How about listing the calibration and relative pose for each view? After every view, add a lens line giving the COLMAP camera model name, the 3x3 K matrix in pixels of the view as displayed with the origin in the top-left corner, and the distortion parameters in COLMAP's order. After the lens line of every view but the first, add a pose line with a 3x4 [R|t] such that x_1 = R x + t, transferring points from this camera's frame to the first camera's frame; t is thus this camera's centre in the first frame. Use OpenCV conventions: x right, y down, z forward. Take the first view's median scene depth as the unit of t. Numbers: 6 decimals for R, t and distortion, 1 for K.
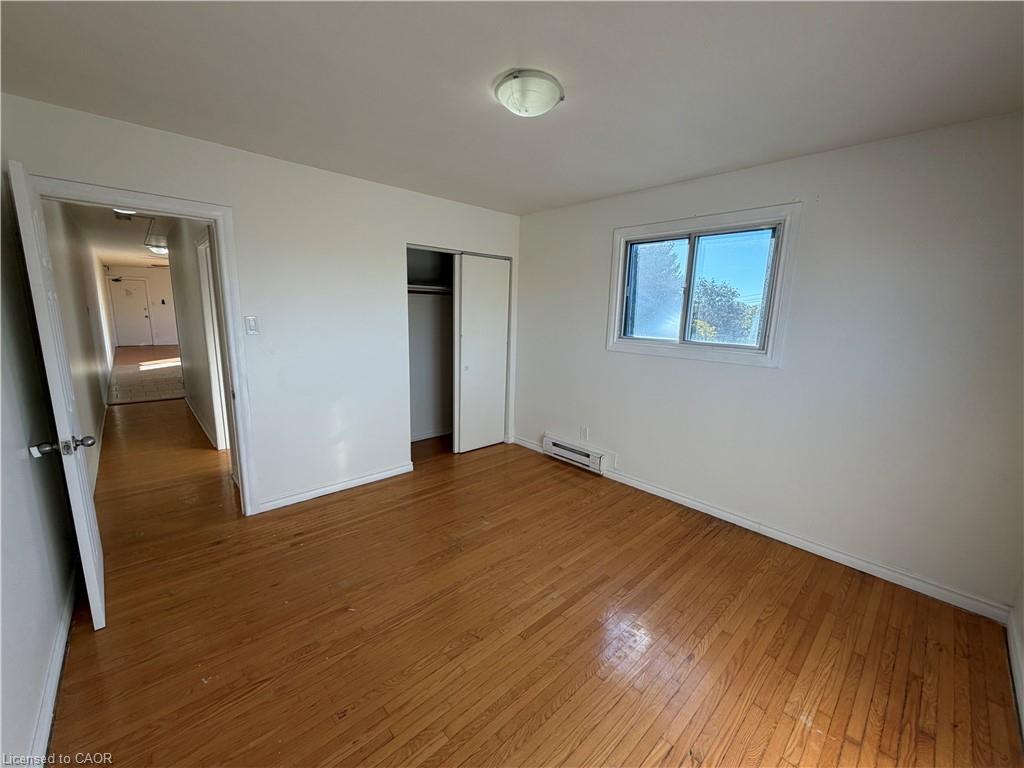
lens RADIAL K [[407.7, 0, 513.5], [0, 407.7, 385.5], [0, 0, 1]] dist [-0.001330, -0.000499]
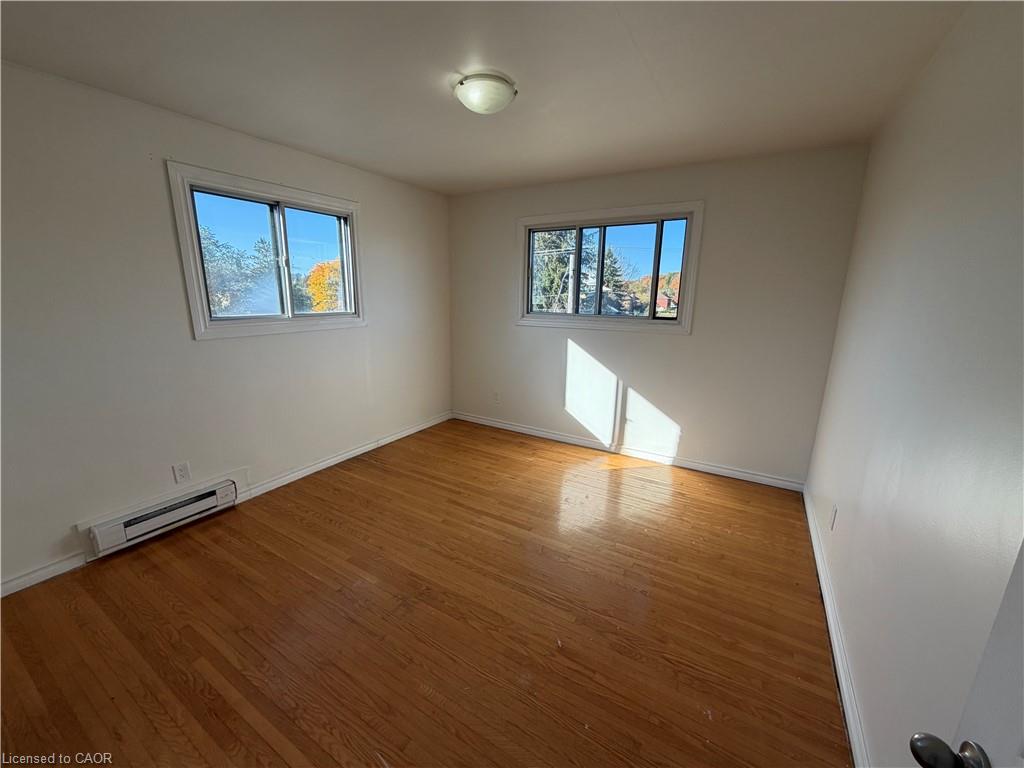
lens RADIAL K [[407.7, 0, 507.0], [0, 407.7, 382.4], [0, 0, 1]] dist [-0.001330, -0.000499]
pose [[-0.266232, -0.243760, 0.932578, -0.813041], [0.153220, 0.944493, 0.290615, -0.194665], [-0.951653, 0.220260, -0.214105, 0.909844]]
